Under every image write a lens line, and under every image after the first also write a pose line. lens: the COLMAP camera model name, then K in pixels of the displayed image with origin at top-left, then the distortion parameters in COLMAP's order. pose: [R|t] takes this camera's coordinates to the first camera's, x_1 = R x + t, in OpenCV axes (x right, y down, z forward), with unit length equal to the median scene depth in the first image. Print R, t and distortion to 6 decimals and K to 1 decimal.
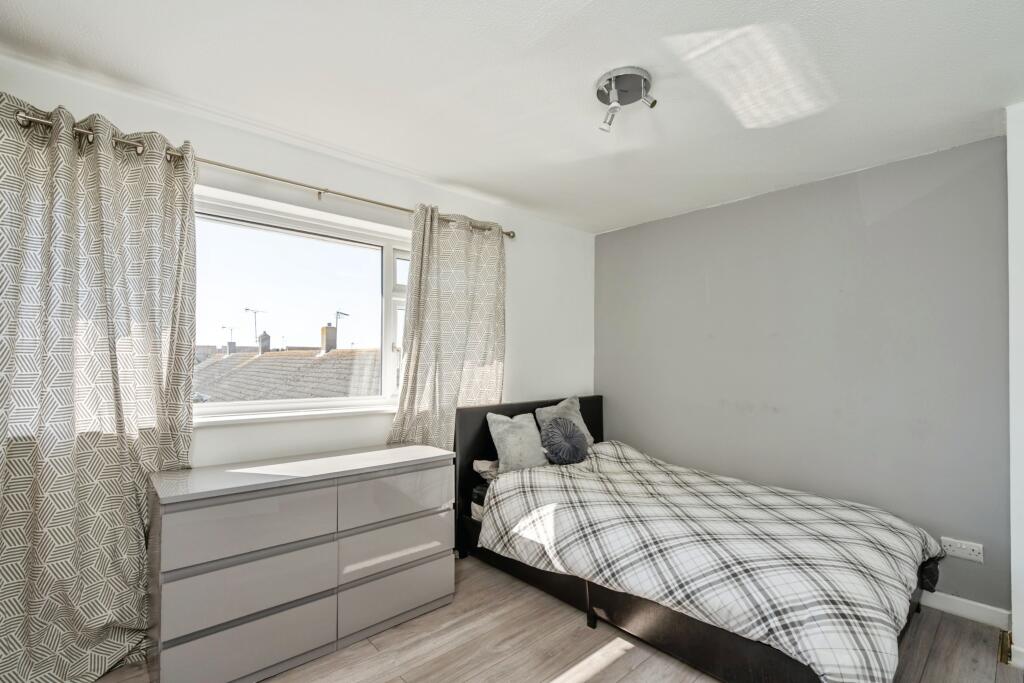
lens RADIAL K [[470.6, 0, 510.1], [0, 470.6, 362.3], [0, 0, 1]] dist [0.000454, 0.000007]
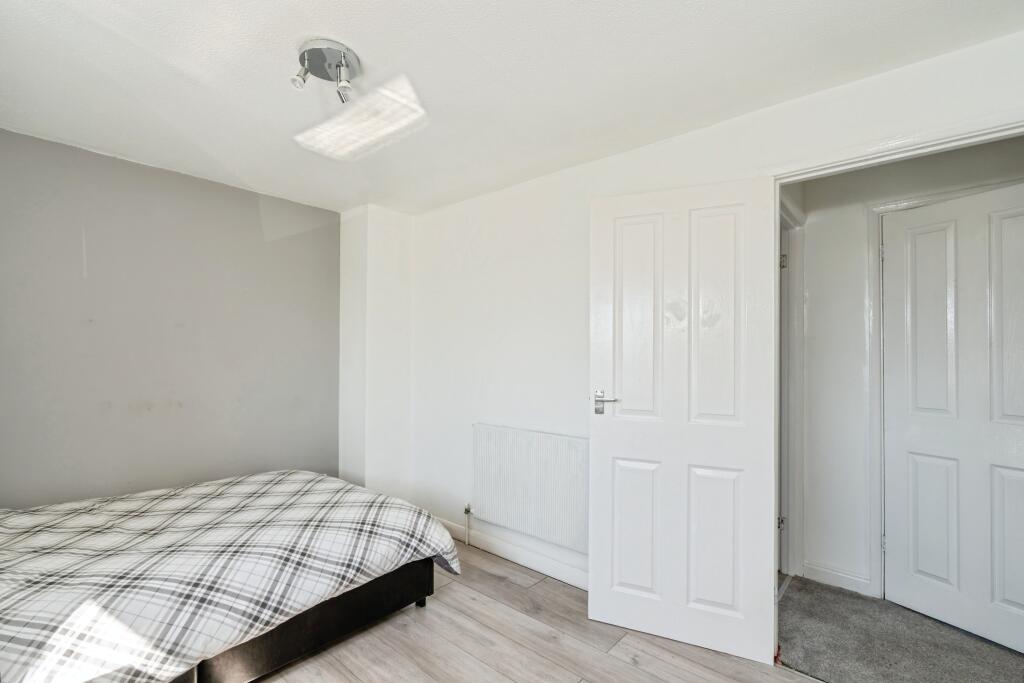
lens RADIAL K [[463.1, 0, 513.1], [0, 463.1, 352.1], [0, 0, 1]] dist [-0.000382, -0.000074]
pose [[-0.122601, 0.008472, 0.992420, -0.594519], [-0.001338, 0.999961, -0.008701, 0.001344], [-0.992455, -0.002394, -0.122584, 0.625820]]
